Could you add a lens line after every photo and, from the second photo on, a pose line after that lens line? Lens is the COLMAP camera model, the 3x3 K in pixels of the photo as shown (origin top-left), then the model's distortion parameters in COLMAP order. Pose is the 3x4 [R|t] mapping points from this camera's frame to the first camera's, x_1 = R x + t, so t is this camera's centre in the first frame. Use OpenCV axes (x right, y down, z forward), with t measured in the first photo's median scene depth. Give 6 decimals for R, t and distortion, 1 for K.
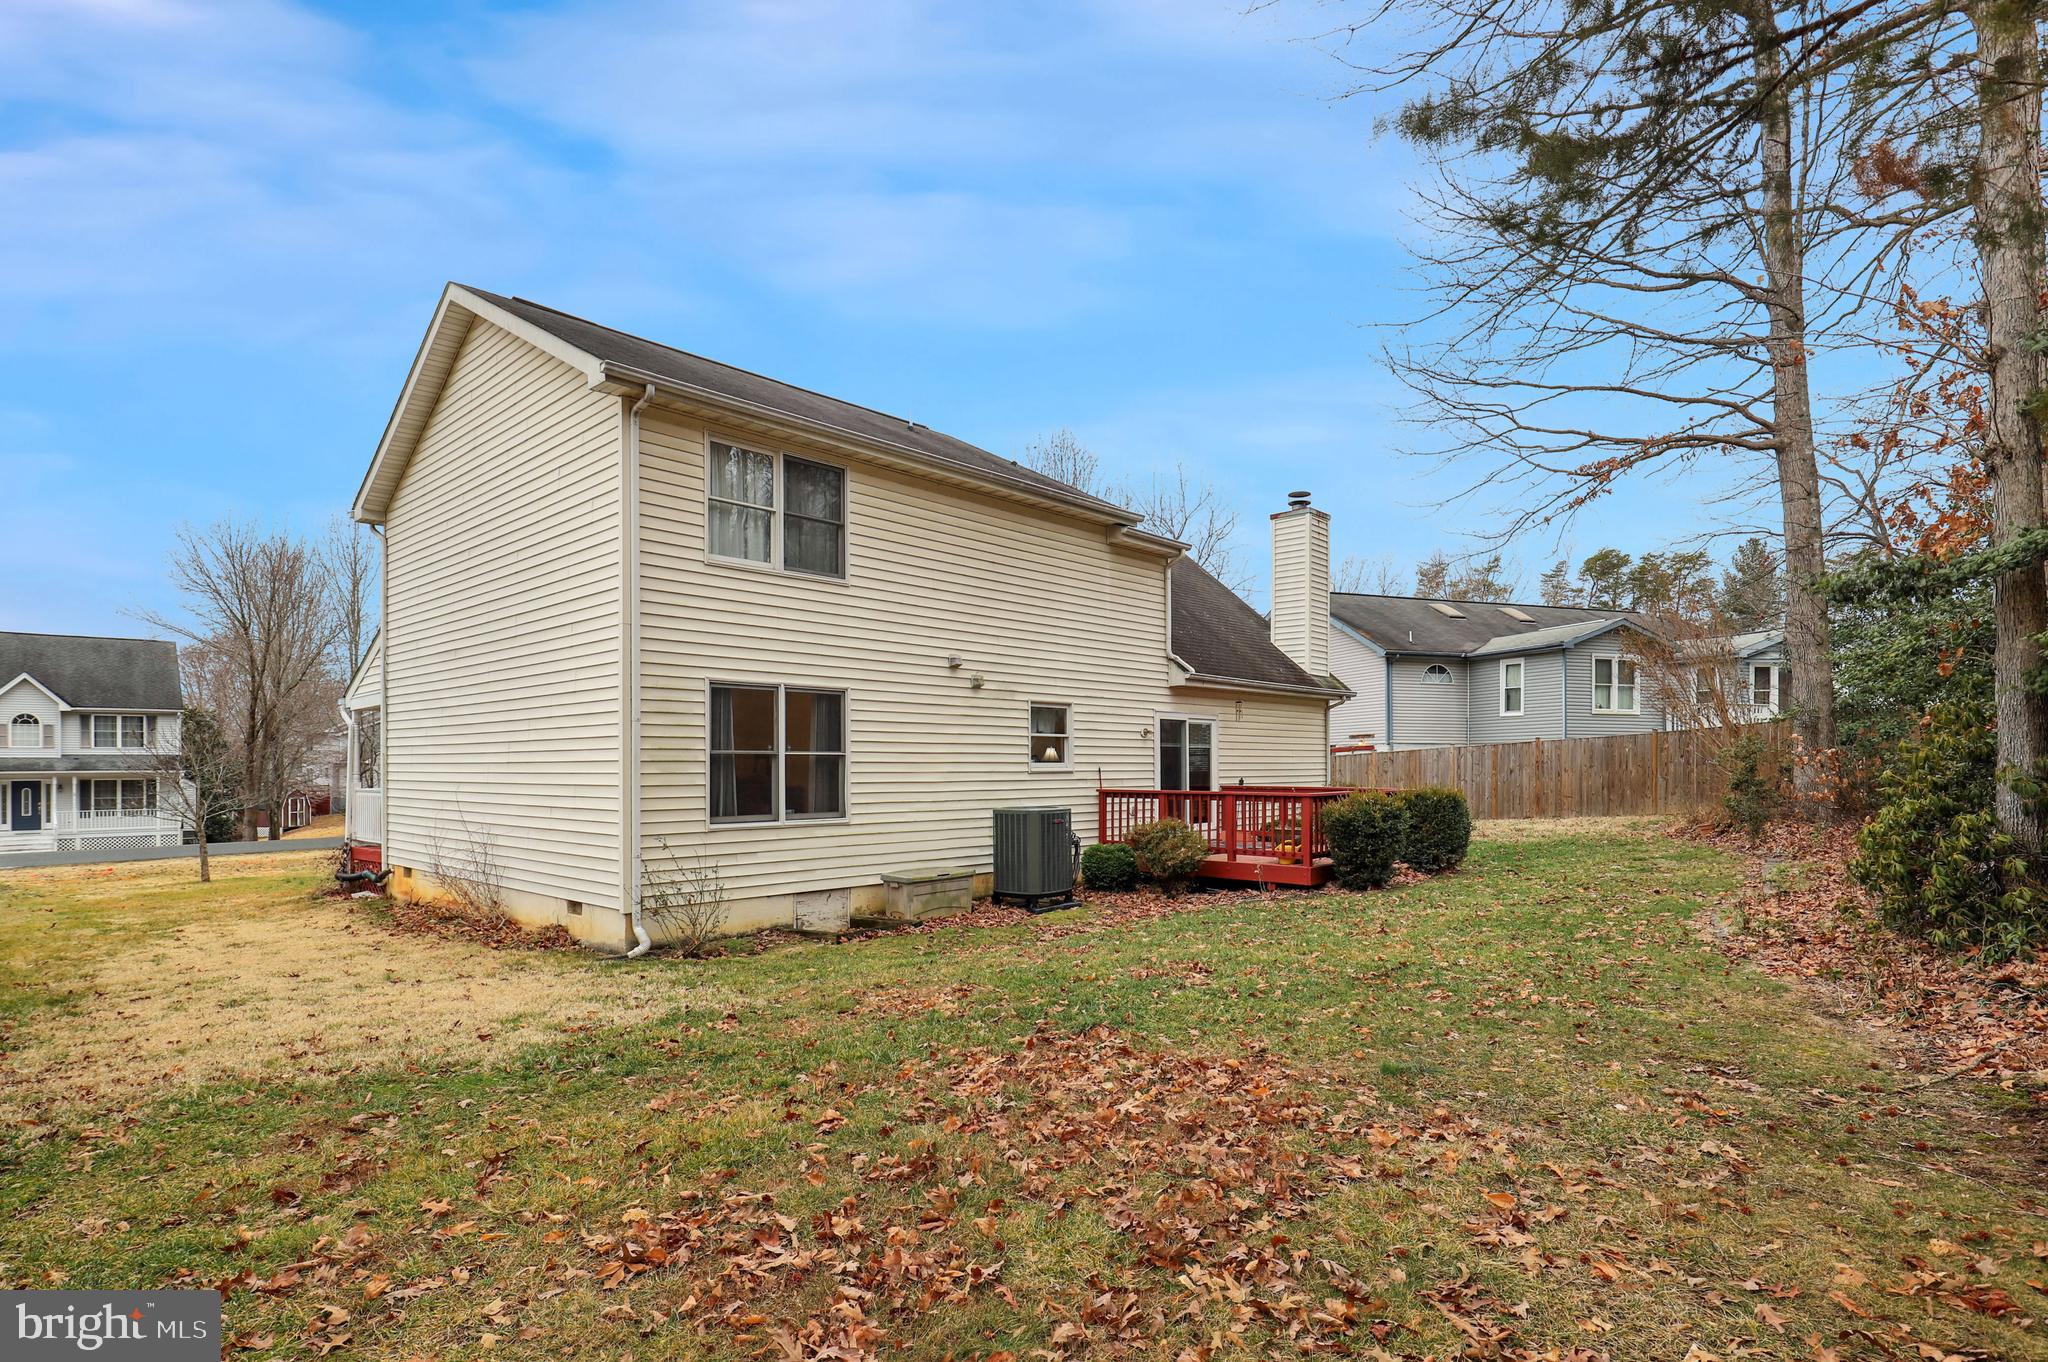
lens RADIAL K [[1030.6, 0, 1045.0], [0, 1030.6, 766.2], [0, 0, 1]] dist [-0.001989, -0.000474]
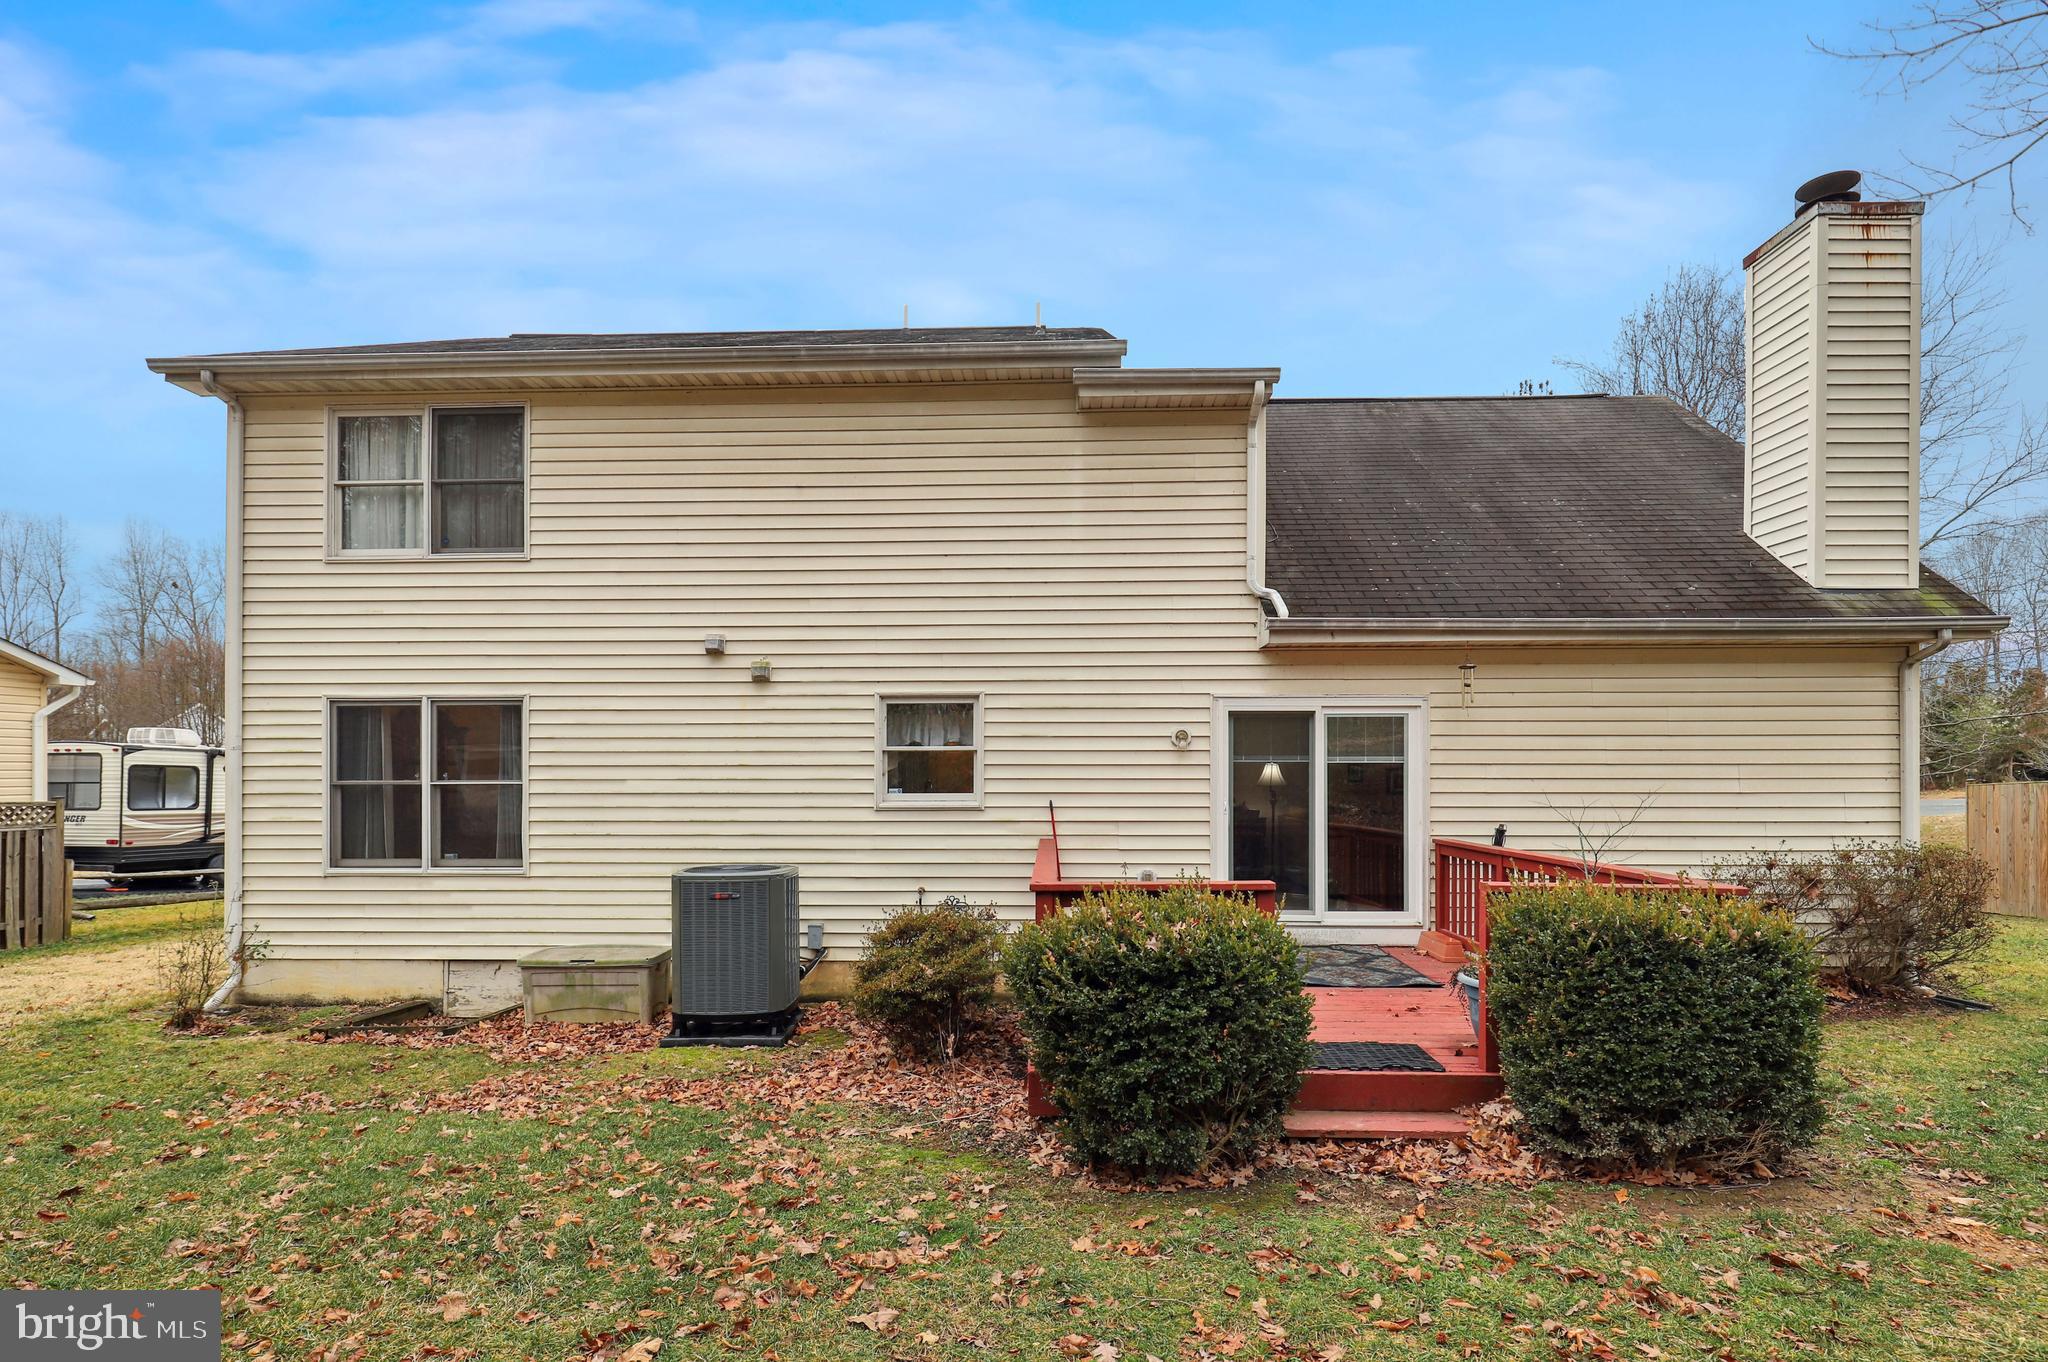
lens RADIAL K [[931.9, 0, 1013.5], [0, 931.9, 779.5], [0, 0, 1]] dist [-0.002376, 0.000337]
pose [[0.654848, -0.000273, -0.755761, 0.554357], [0.000259, 1.000000, -0.000136, -0.014351], [0.755761, -0.000106, 0.654848, 0.818871]]
